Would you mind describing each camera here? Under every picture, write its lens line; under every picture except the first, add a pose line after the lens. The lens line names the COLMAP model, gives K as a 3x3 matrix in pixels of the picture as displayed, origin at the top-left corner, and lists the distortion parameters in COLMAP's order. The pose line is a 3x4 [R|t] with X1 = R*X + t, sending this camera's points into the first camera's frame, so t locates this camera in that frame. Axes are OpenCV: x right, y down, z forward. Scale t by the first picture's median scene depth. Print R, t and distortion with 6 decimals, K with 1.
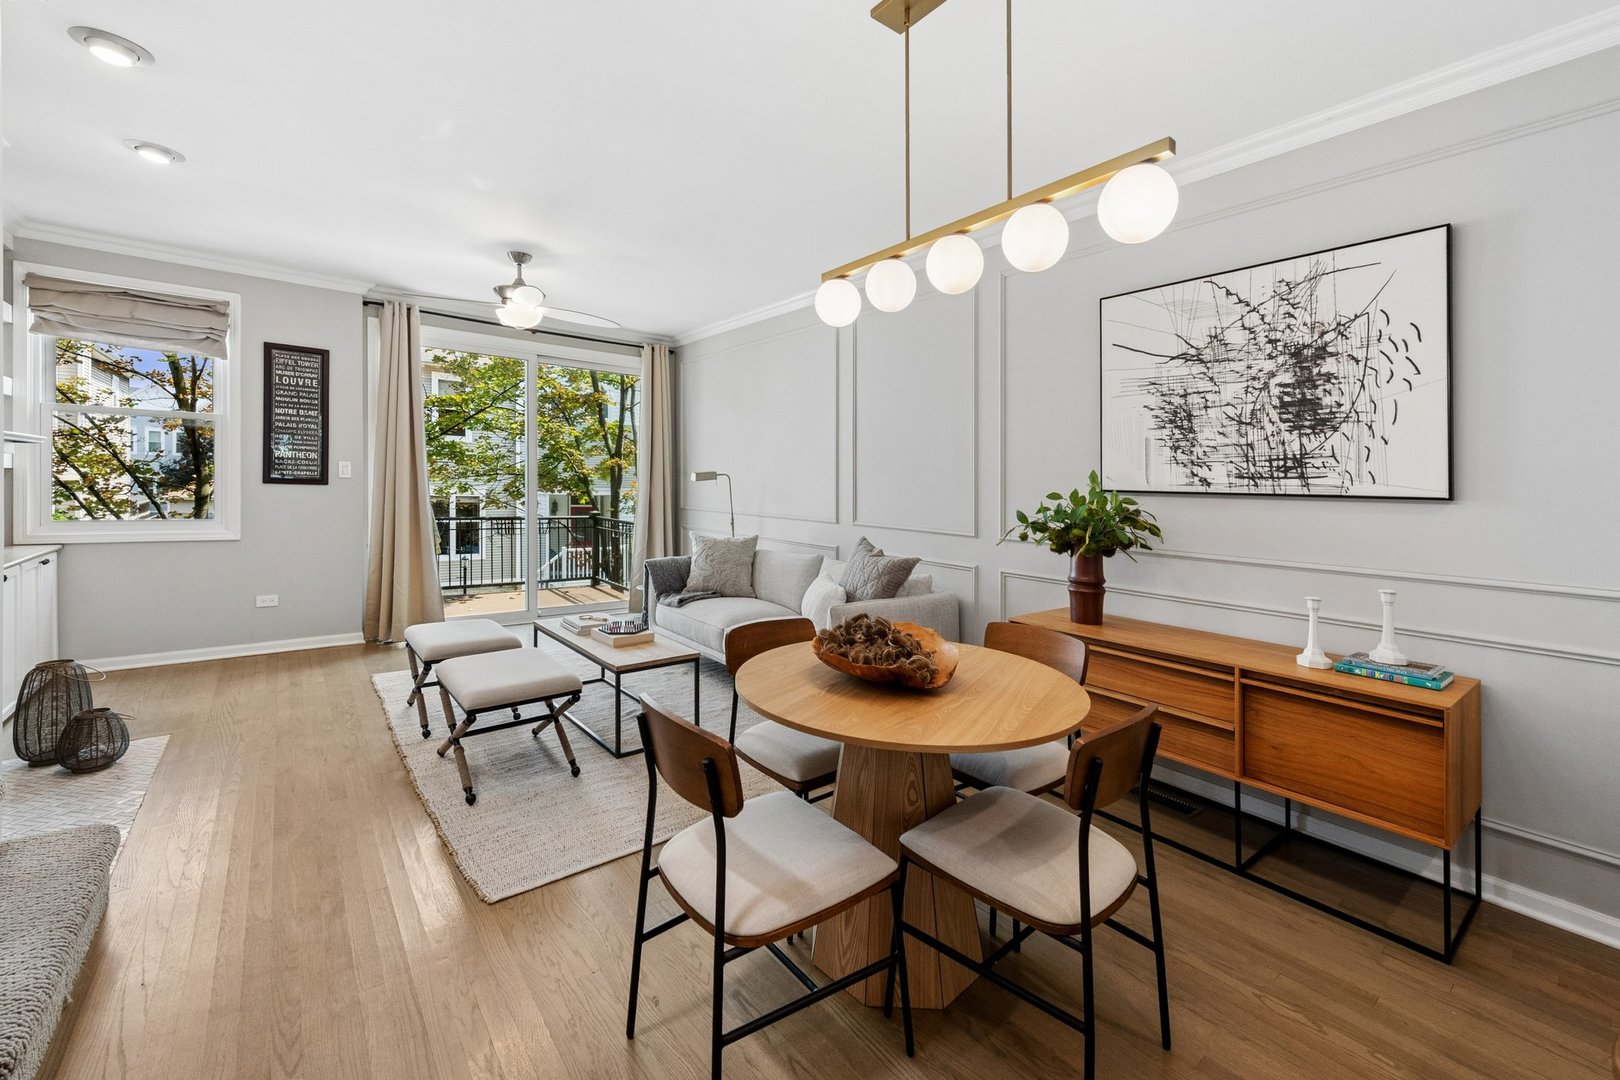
lens RADIAL K [[650.1, 0, 784.4], [0, 650.1, 501.8], [0, 0, 1]] dist [0.009104, -0.004646]
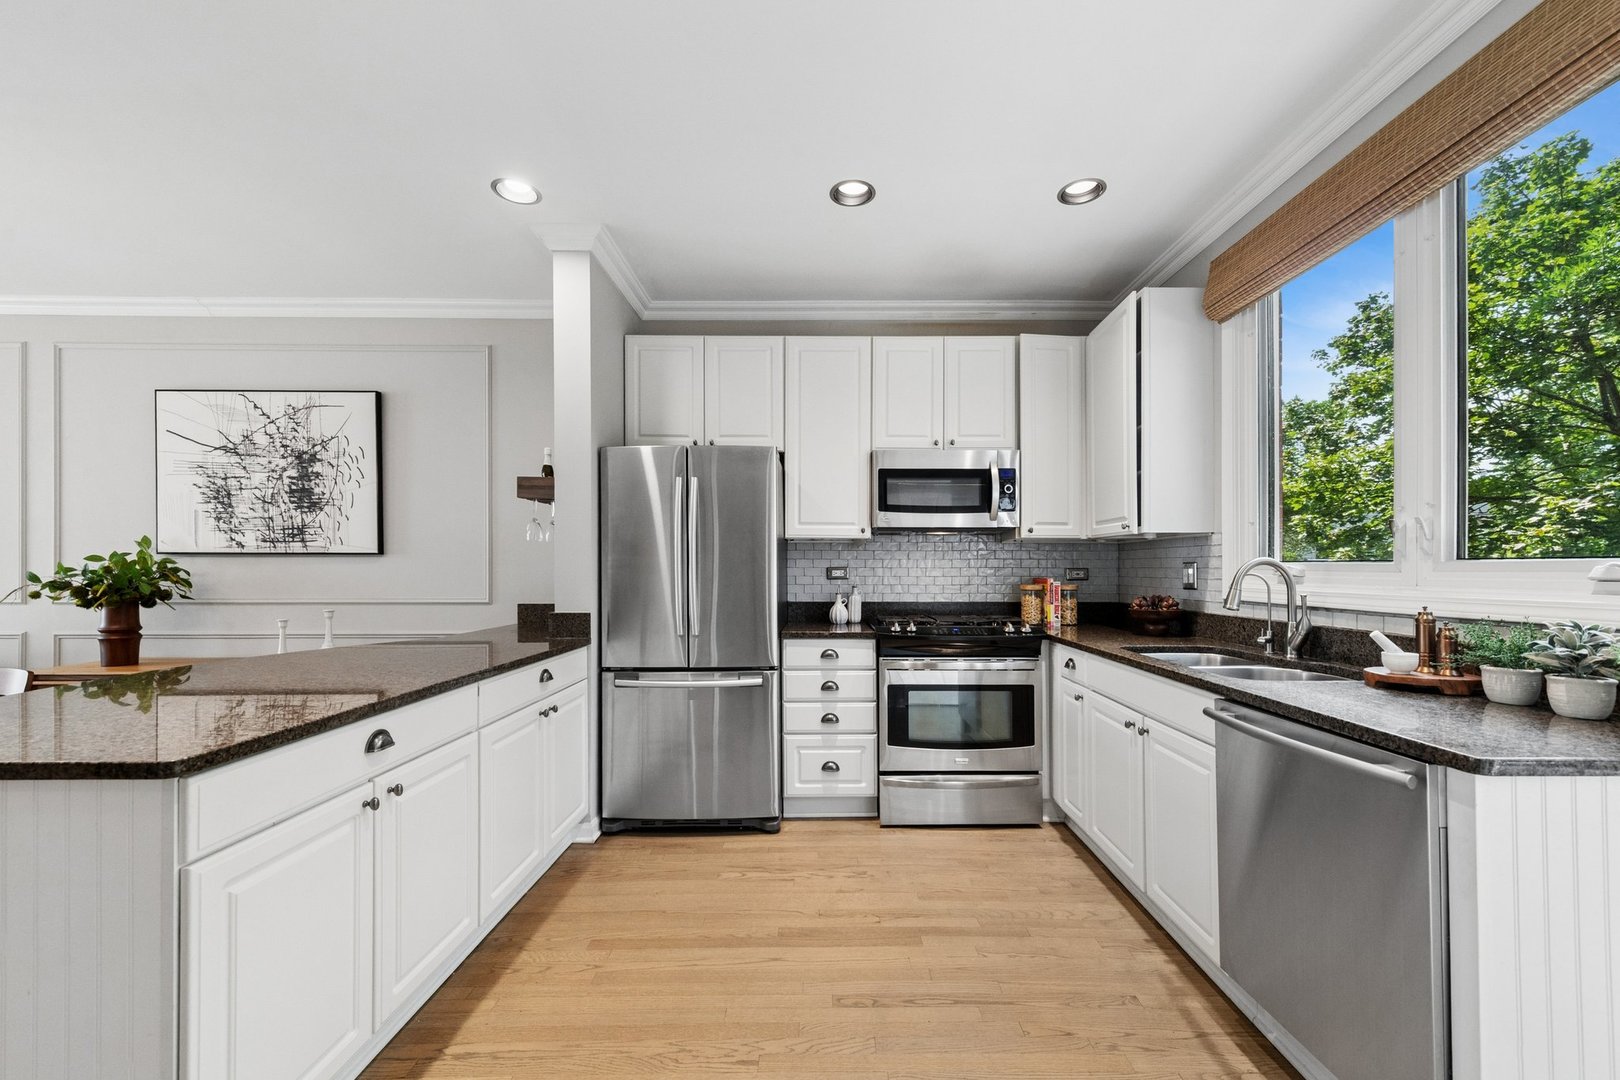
lens RADIAL K [[650.1, 0, 832.2], [0, 650.1, 558.5], [0, 0, 1]] dist [0.009104, -0.004646]
pose [[0.594304, -0.013354, 0.804129, 0.284698], [0.034689, 0.999357, -0.009041, 0.048978], [-0.803492, 0.033268, 0.594386, -0.727383]]
